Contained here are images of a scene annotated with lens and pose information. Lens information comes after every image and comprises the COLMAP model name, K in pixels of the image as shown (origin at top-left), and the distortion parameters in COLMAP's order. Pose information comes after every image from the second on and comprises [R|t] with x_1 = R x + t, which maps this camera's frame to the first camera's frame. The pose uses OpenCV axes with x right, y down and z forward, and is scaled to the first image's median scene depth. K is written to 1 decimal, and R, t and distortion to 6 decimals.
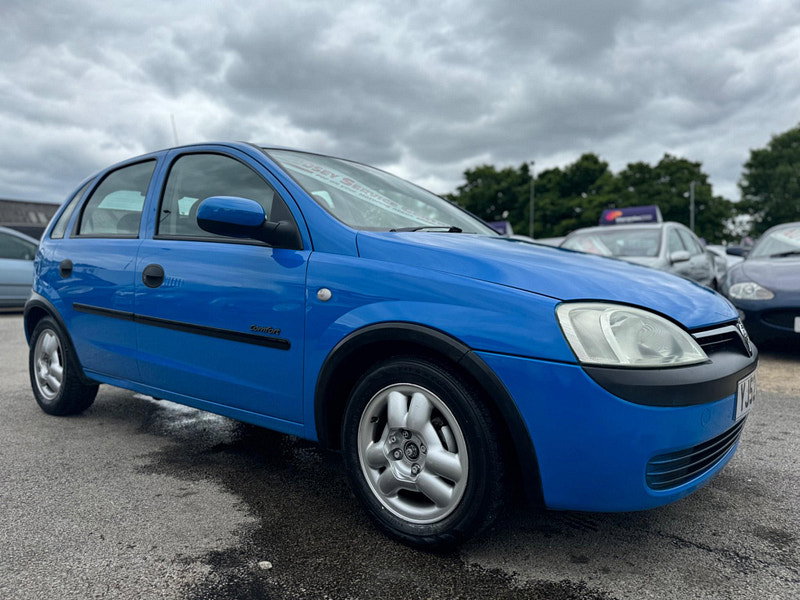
lens RADIAL K [[561.3, 0, 398.3], [0, 561.3, 298.0], [0, 0, 1]] dist [-0.004247, 0.000749]
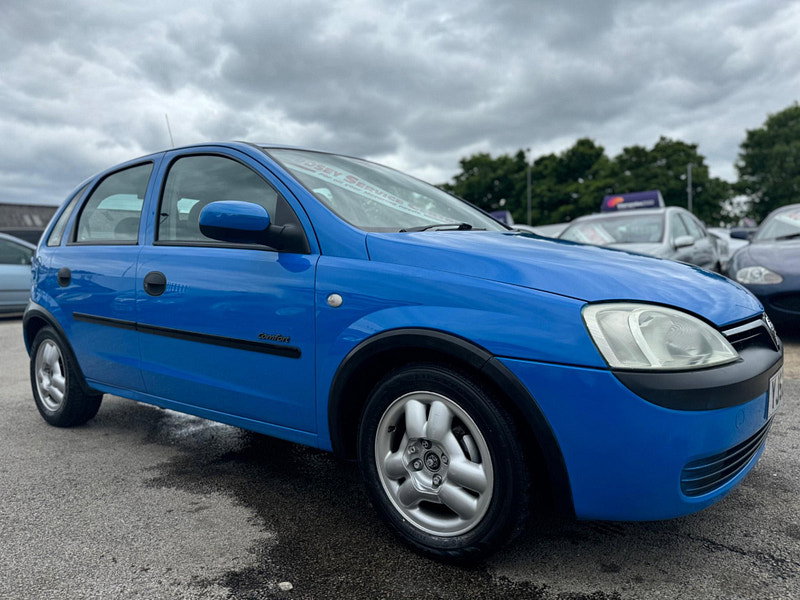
lens RADIAL K [[561.7, 0, 400.0], [0, 561.7, 300.0], [0, 0, 1]] dist [-0.006549, 0.003467]
pose [[0.999502, -0.031305, 0.003867, -0.013612], [0.031226, 0.999330, 0.019087, -0.012181], [-0.004462, -0.018957, 0.999810, 0.021390]]
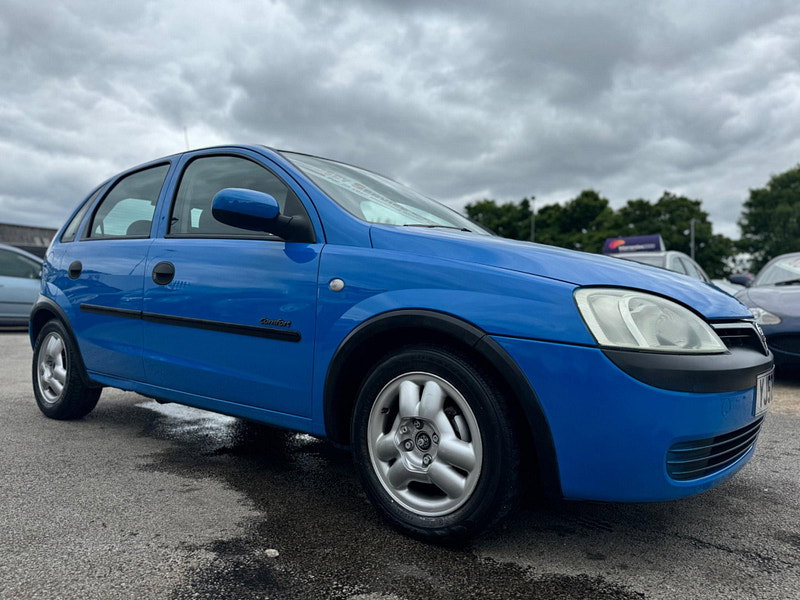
lens RADIAL K [[560.3, 0, 394.6], [0, 560.3, 300.7], [0, 0, 1]] dist [0.000980, -0.003682]
pose [[0.999786, 0.019699, -0.006327, -0.012725], [-0.020005, 0.998411, -0.052678, 0.040428], [0.005279, 0.052793, 0.998592, 0.004591]]
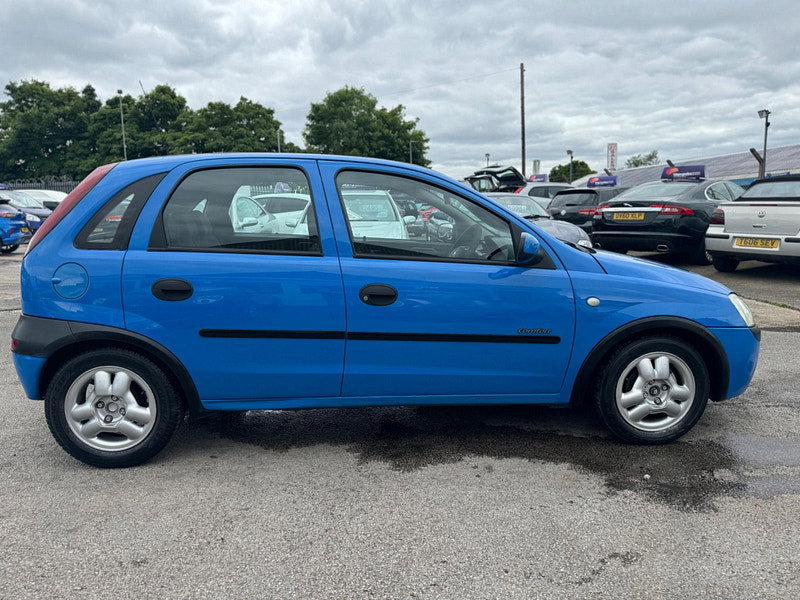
lens RADIAL K [[543.9, 0, 398.8], [0, 543.9, 317.5], [0, 0, 1]] dist [0.006059, 0.001015]
pose [[0.743460, -0.133306, 0.655360, -0.803502], [0.033681, 0.986153, 0.162384, -0.118361], [-0.667932, -0.098653, 0.737655, 0.168259]]
